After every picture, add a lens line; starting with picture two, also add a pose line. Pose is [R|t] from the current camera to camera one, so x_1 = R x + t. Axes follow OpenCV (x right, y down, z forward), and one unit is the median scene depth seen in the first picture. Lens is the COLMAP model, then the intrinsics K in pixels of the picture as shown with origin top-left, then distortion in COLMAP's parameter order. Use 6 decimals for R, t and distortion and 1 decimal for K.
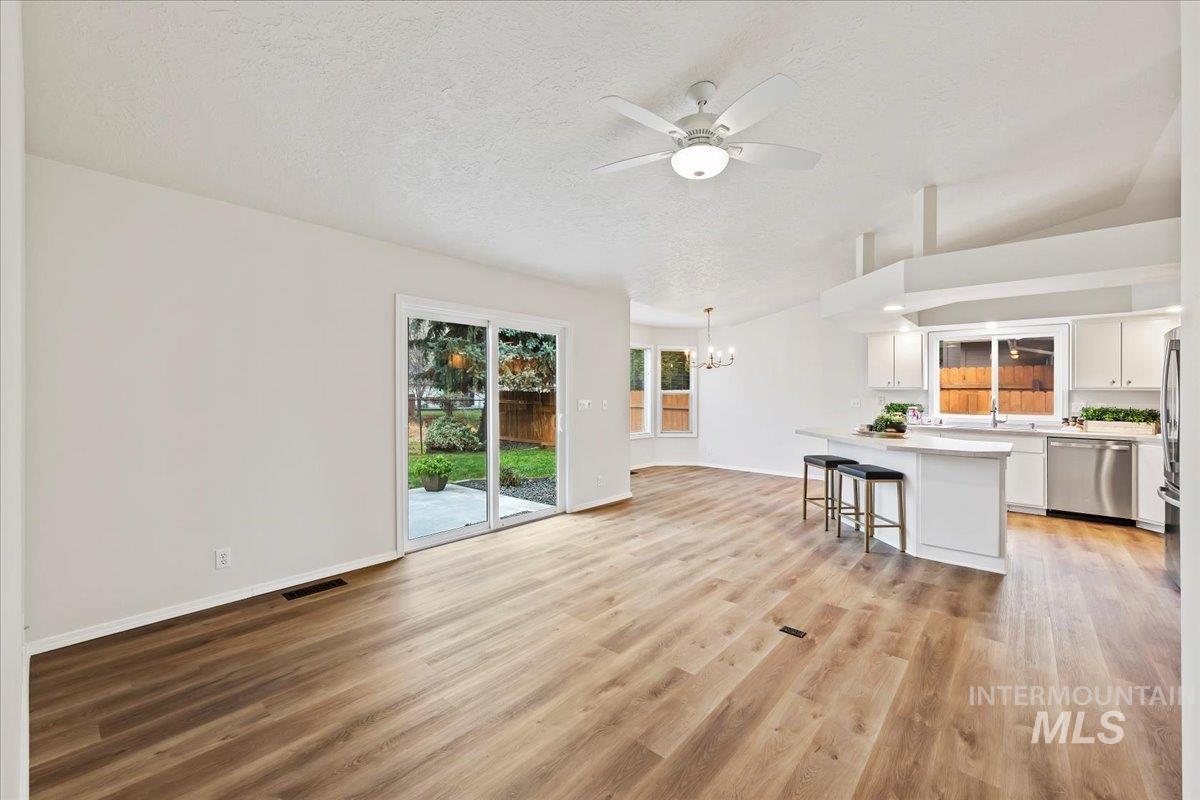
lens RADIAL K [[477.3, 0, 603.6], [0, 477.3, 395.0], [0, 0, 1]] dist [0.000327, 0.000057]
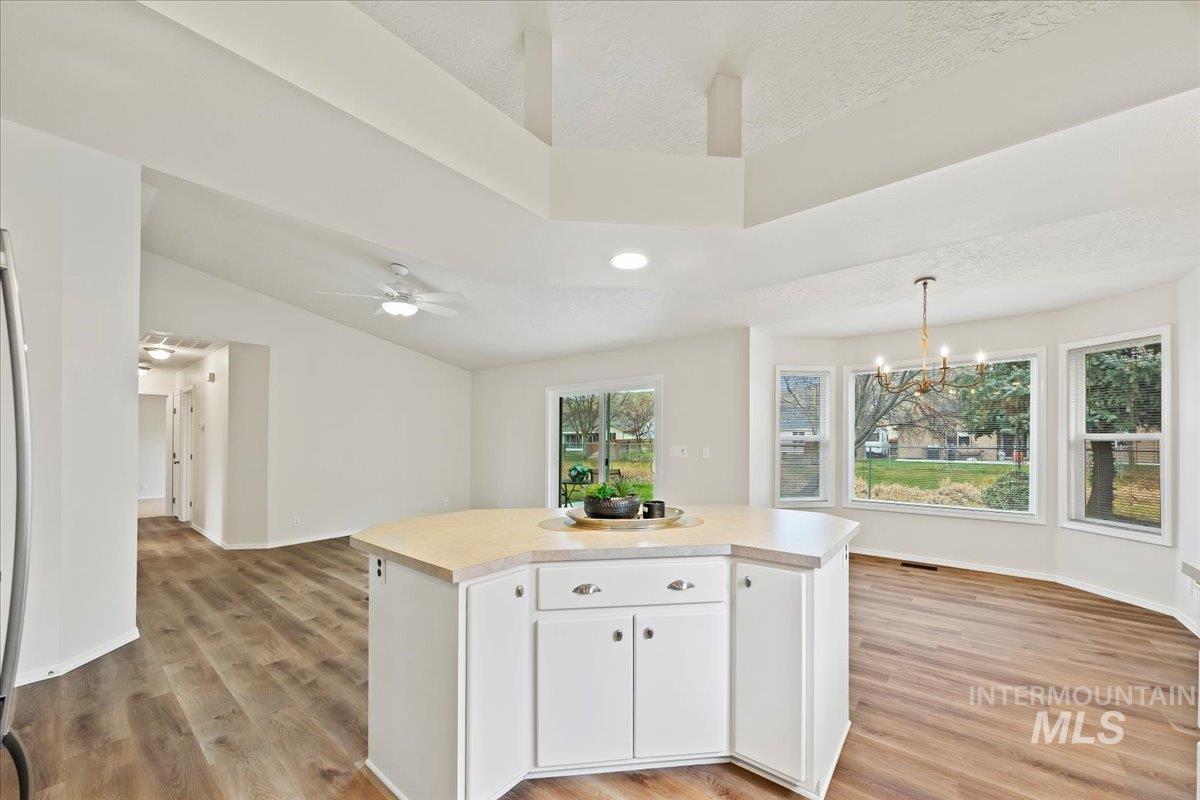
lens RADIAL K [[438.7, 0, 601.2], [0, 438.7, 426.8], [0, 0, 1]] dist [0.001102, 0.000099]
pose [[0.044042, -0.030353, -0.998568, 1.889954], [-0.007765, 0.999498, -0.030724, 0.001359], [0.998999, 0.009107, 0.043785, 1.715051]]
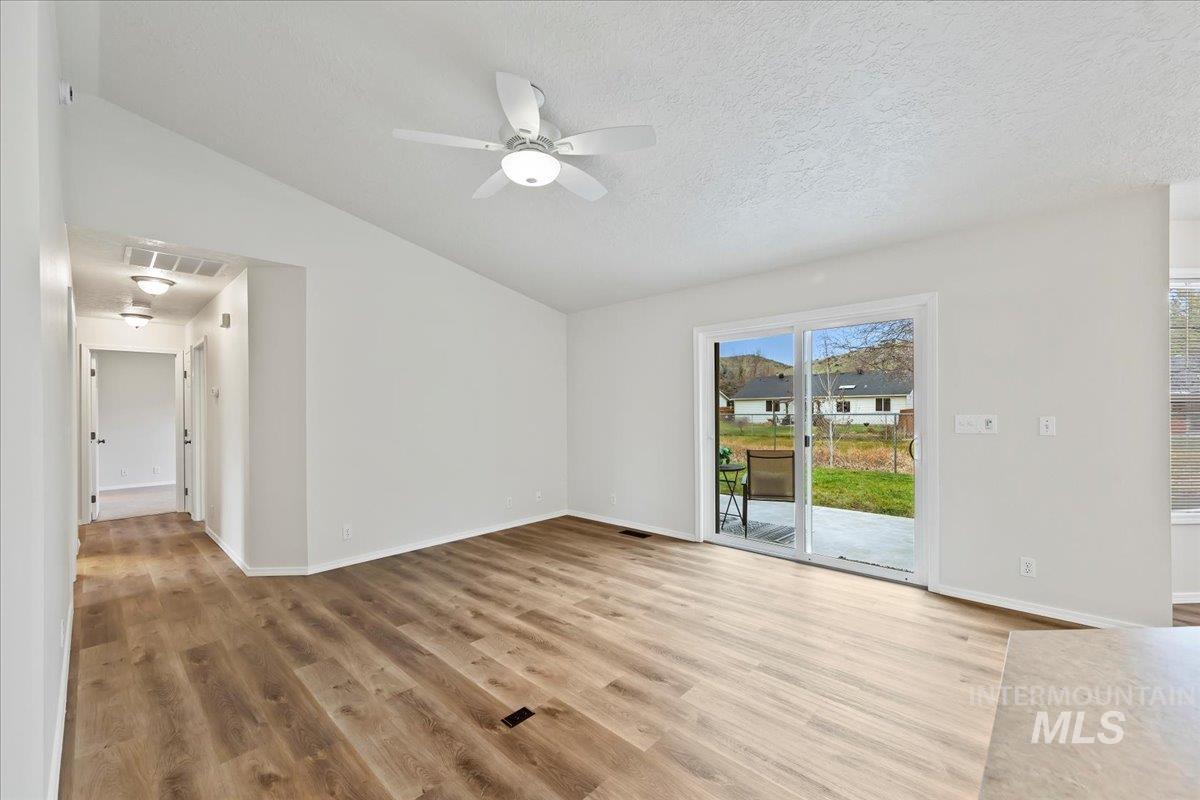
lens RADIAL K [[481.8, 0, 600.0], [0, 481.8, 400.0], [0, 0, 1]] dist [0.000432, -0.000022]
pose [[-0.039228, -0.021600, -0.998997, 1.210542], [0.000863, 0.999765, -0.021650, 0.013230], [0.999230, -0.001712, -0.039200, 1.208540]]
